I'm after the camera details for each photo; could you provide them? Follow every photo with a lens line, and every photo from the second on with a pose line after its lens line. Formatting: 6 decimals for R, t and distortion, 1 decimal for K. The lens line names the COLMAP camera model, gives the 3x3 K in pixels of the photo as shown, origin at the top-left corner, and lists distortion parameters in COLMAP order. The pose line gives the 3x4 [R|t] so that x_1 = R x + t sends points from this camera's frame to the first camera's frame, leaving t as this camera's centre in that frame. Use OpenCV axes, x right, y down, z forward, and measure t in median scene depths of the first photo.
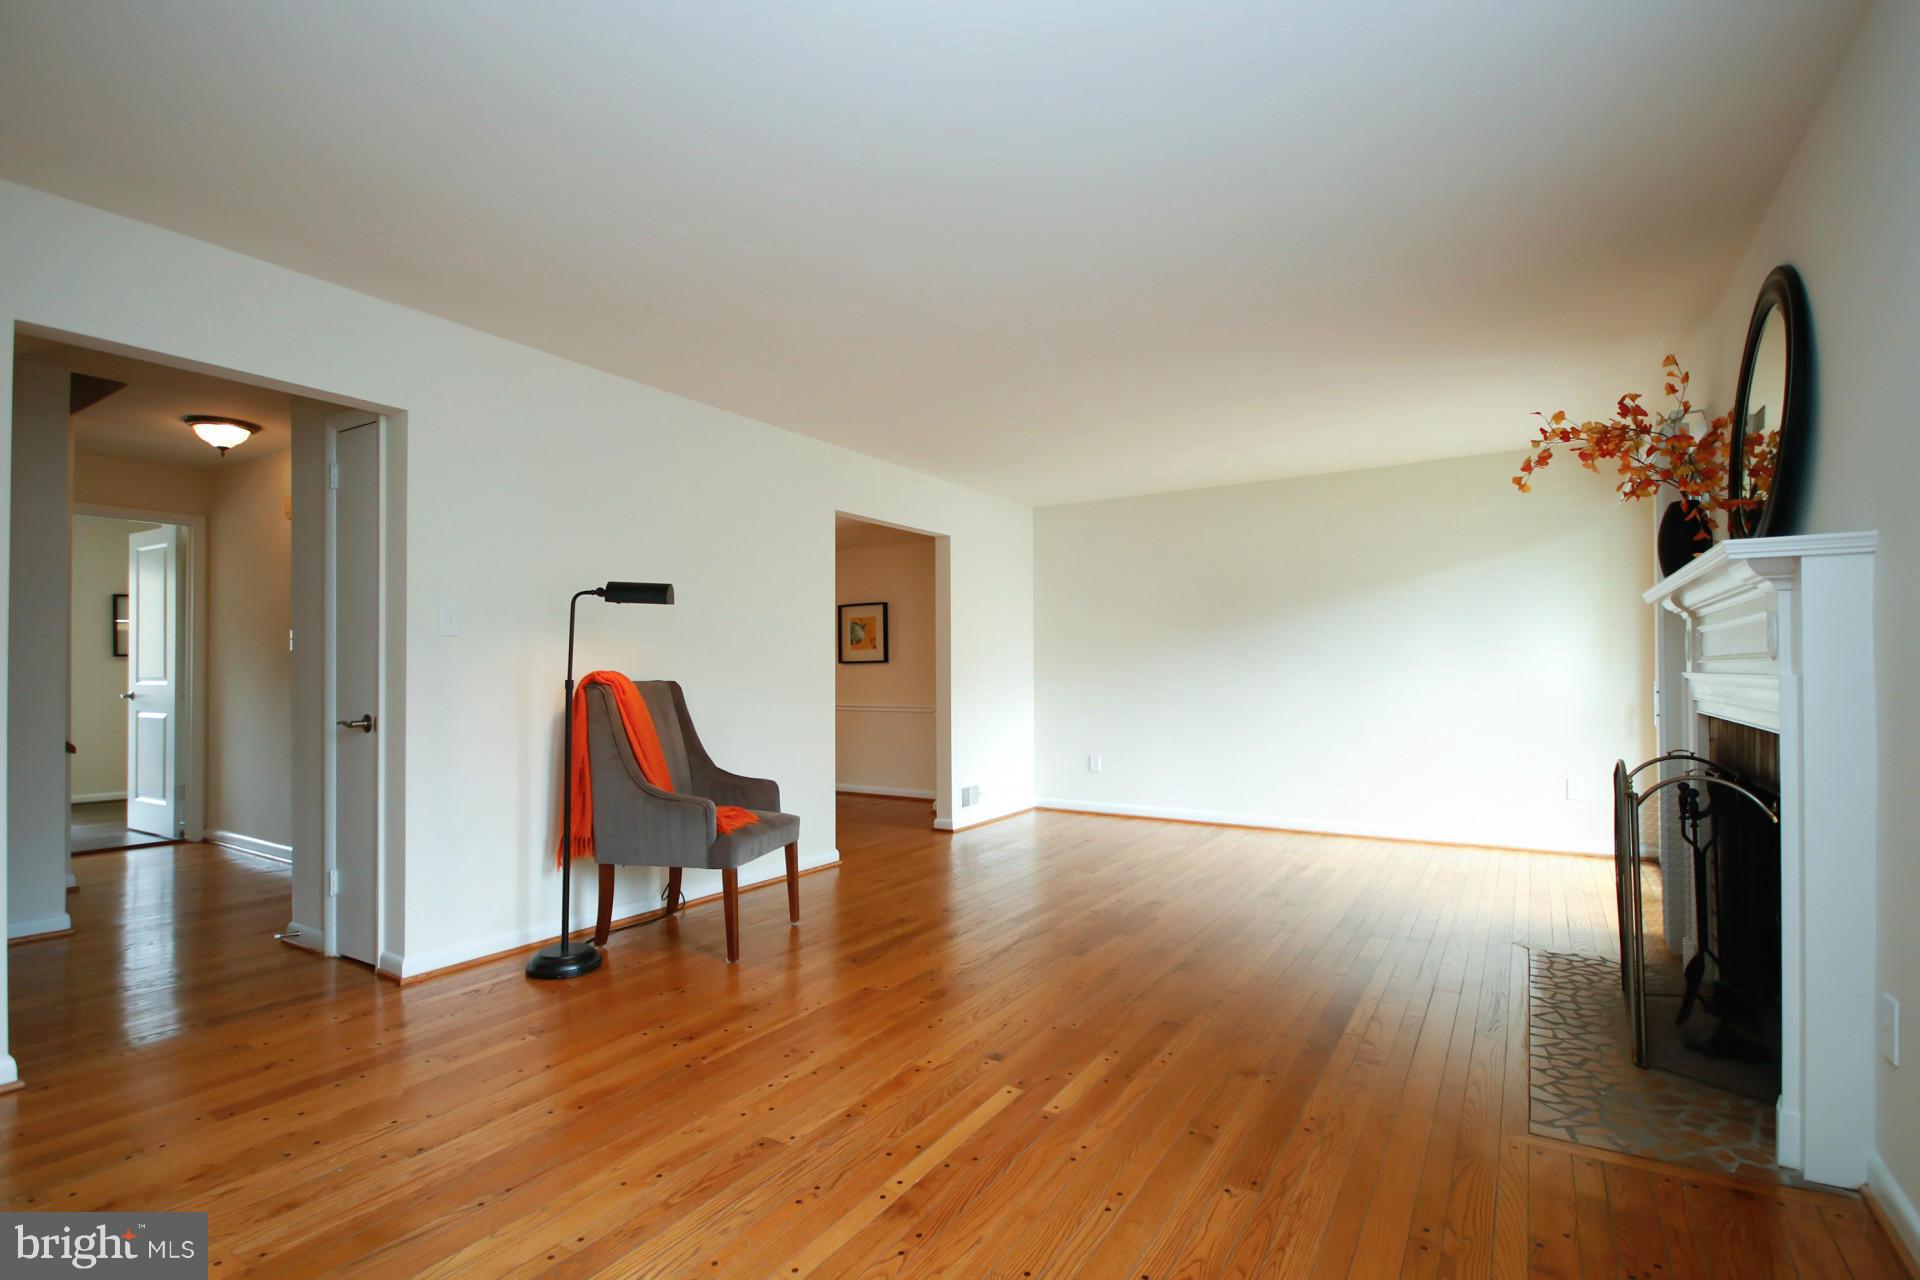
lens RADIAL K [[919.6, 0, 923.0], [0, 919.6, 669.3], [0, 0, 1]] dist [0.001346, 0.000571]
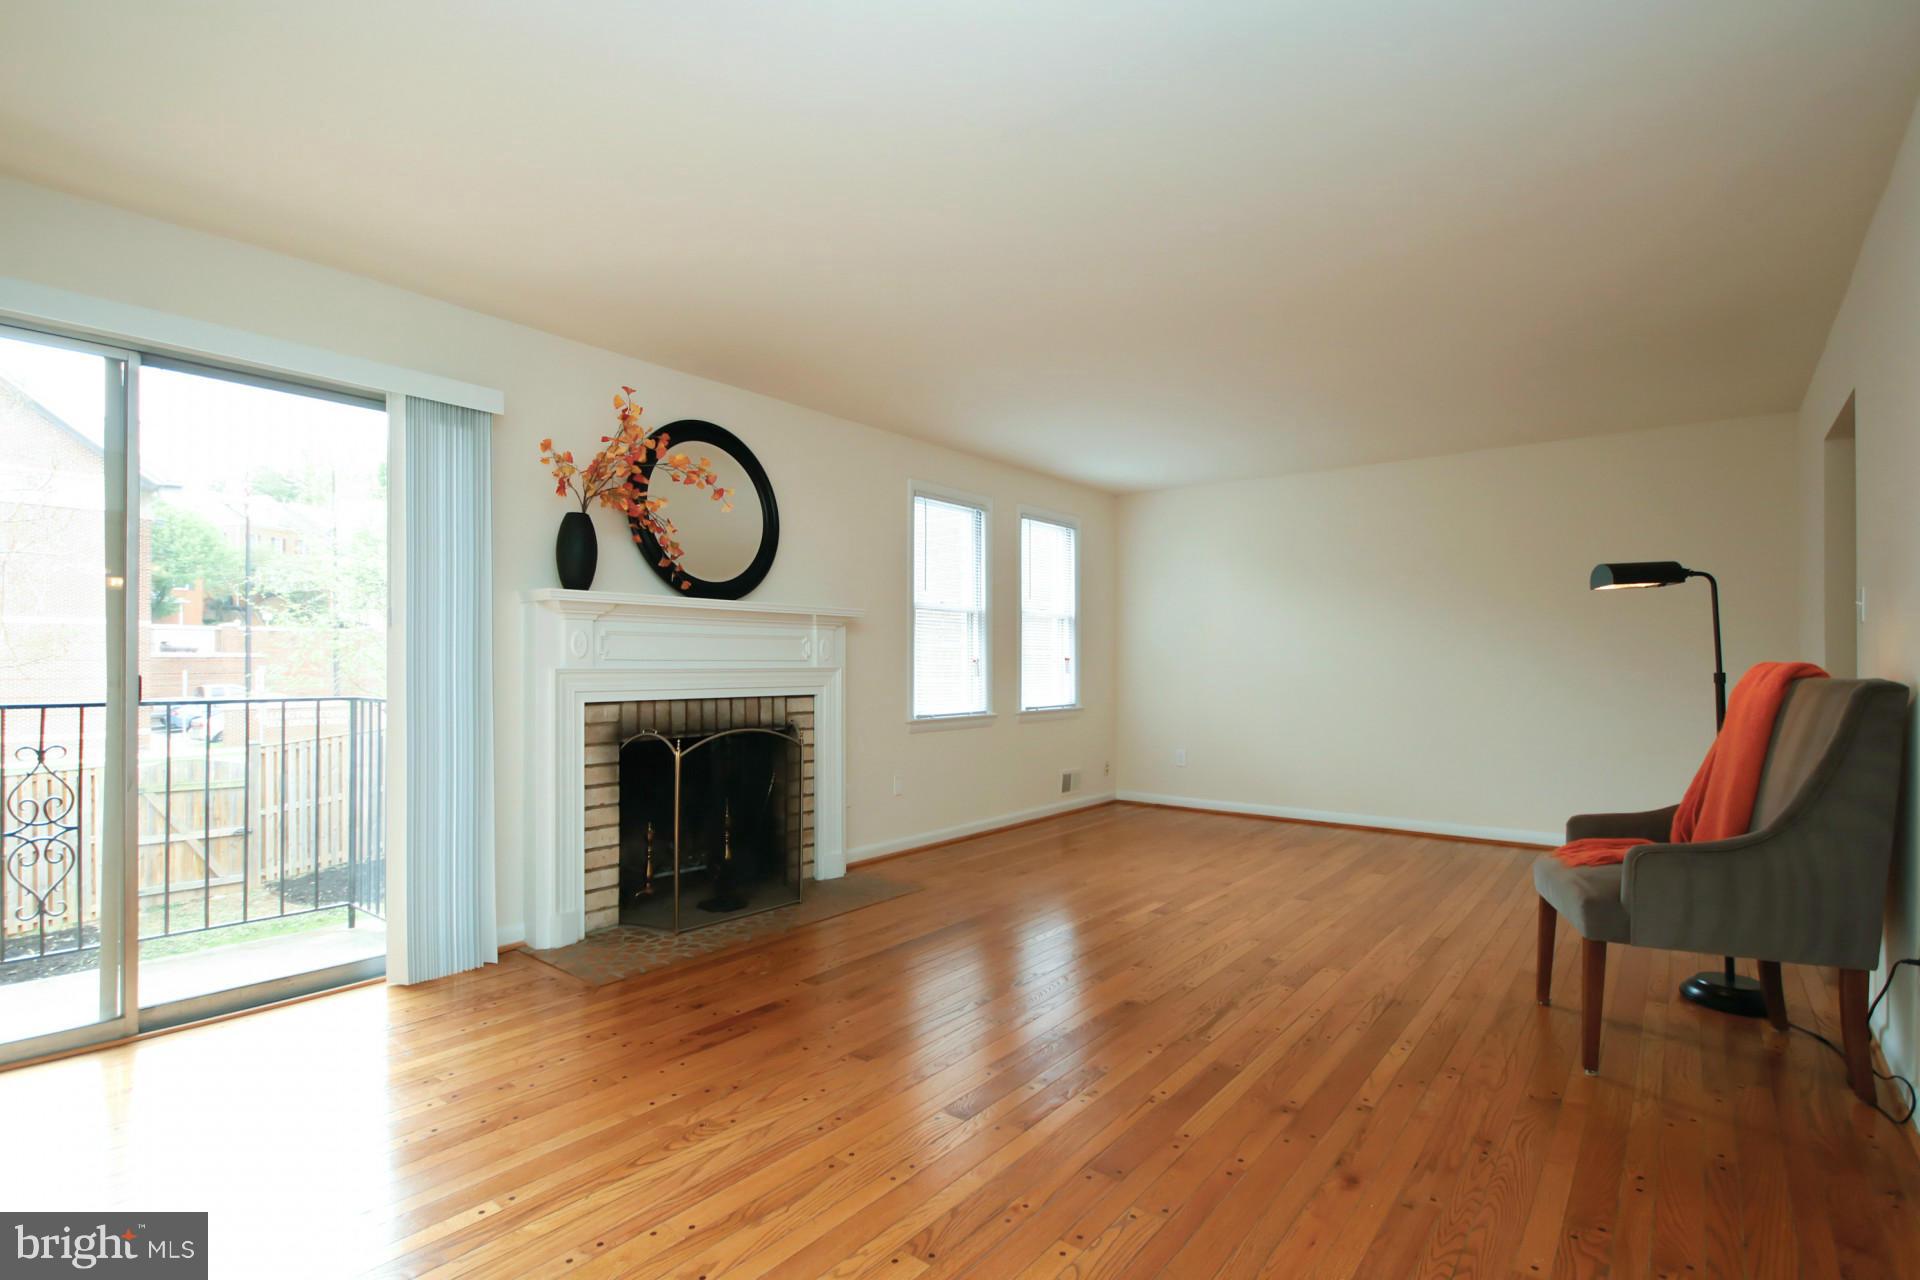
lens RADIAL K [[919.6, 0, 923.0], [0, 919.6, 669.3], [0, 0, 1]] dist [0.001346, 0.000571]
pose [[-0.993428, 0.002619, 0.114426, 0.336986], [0.002712, 0.999996, 0.000653, 0.006631], [-0.114424, 0.000959, -0.993432, 2.417047]]
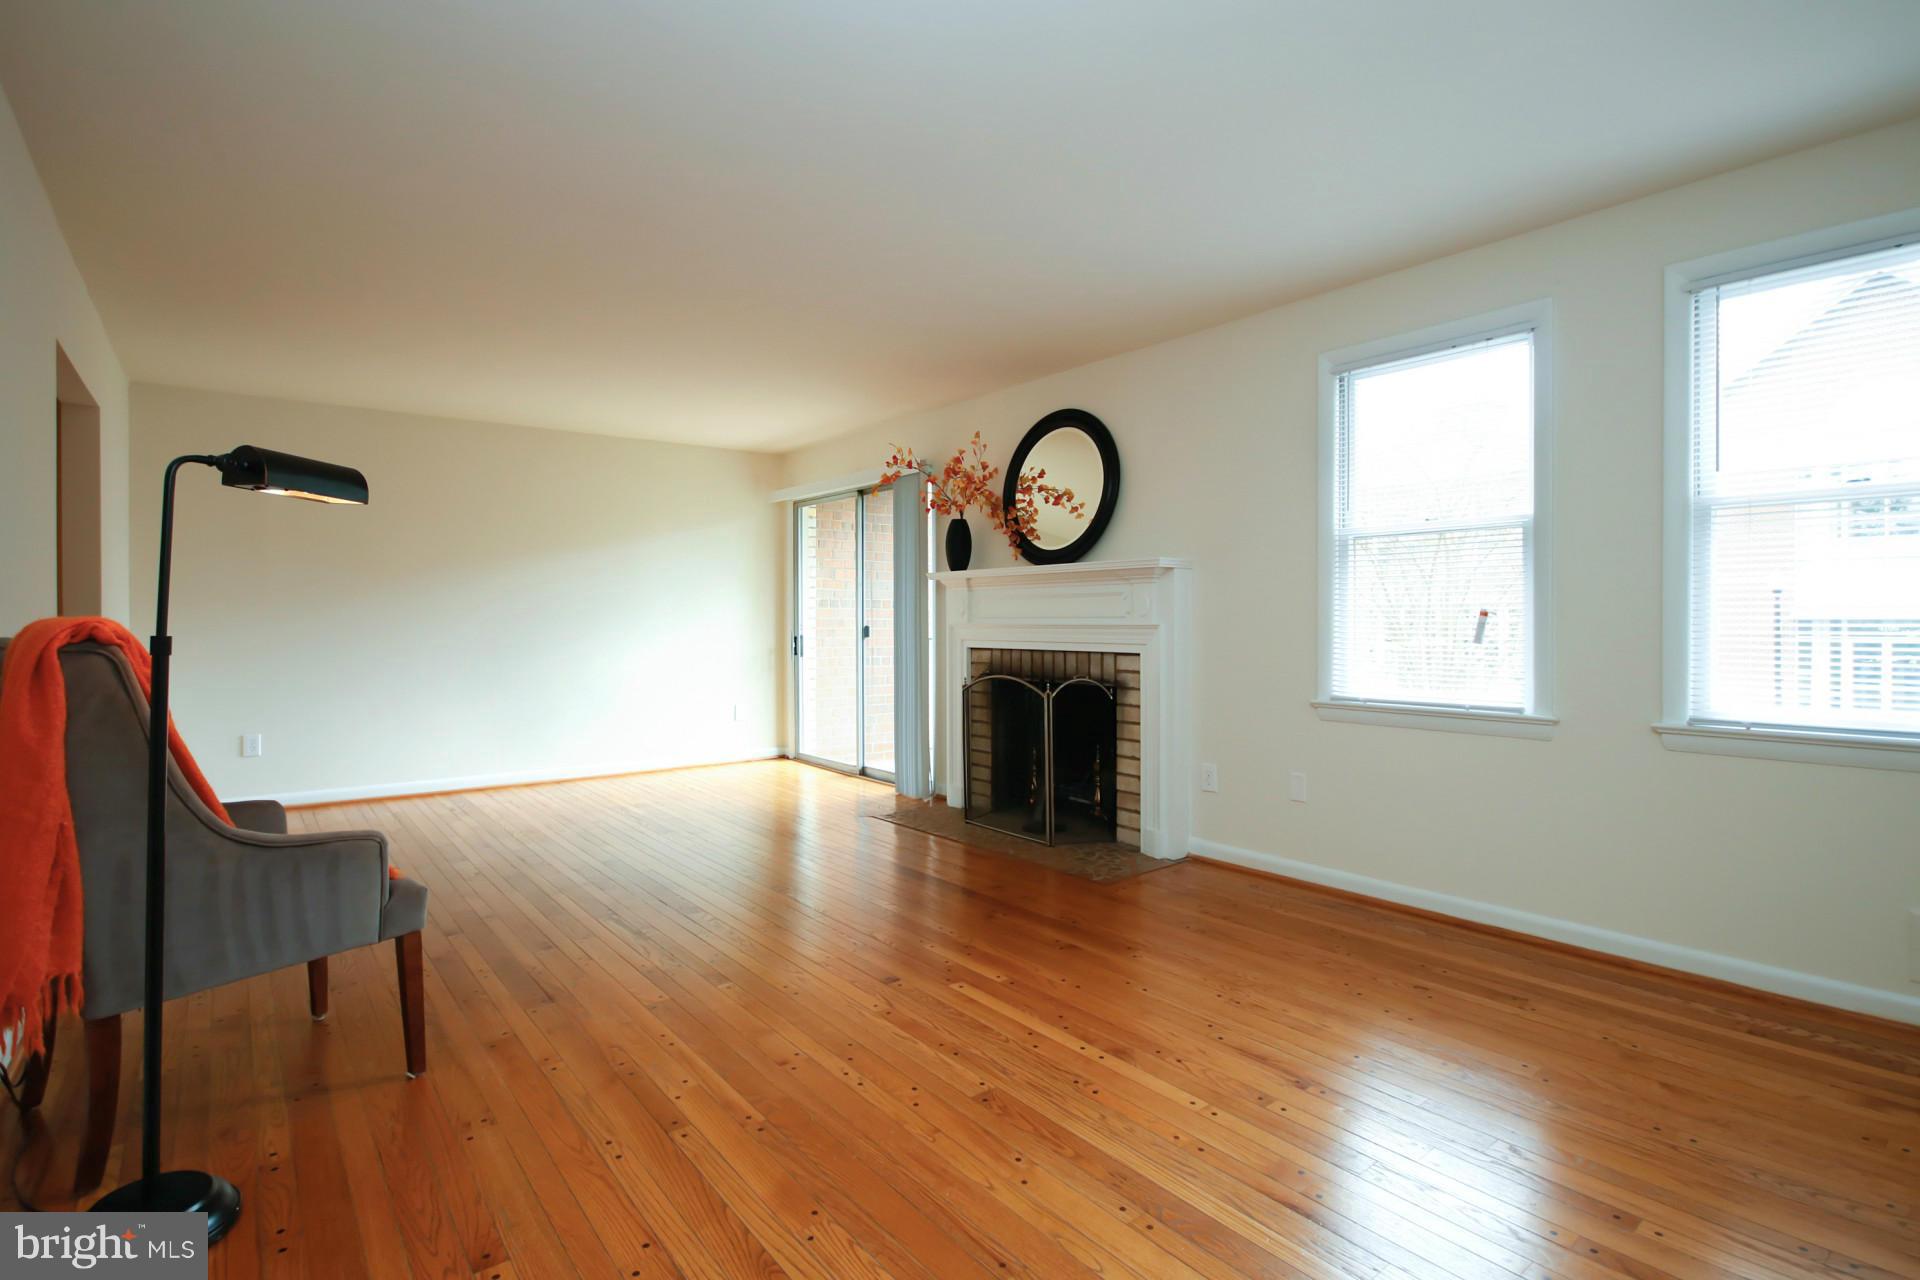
lens RADIAL K [[921.6, 0, 960.0], [0, 921.6, 640.0], [0, 0, 1]] dist [0.001080, -0.000113]
pose [[0.320792, -0.014998, 0.947031, -0.866245], [-0.003572, 0.999848, 0.017045, 0.005027], [-0.947143, -0.008851, 0.320690, 0.555768]]
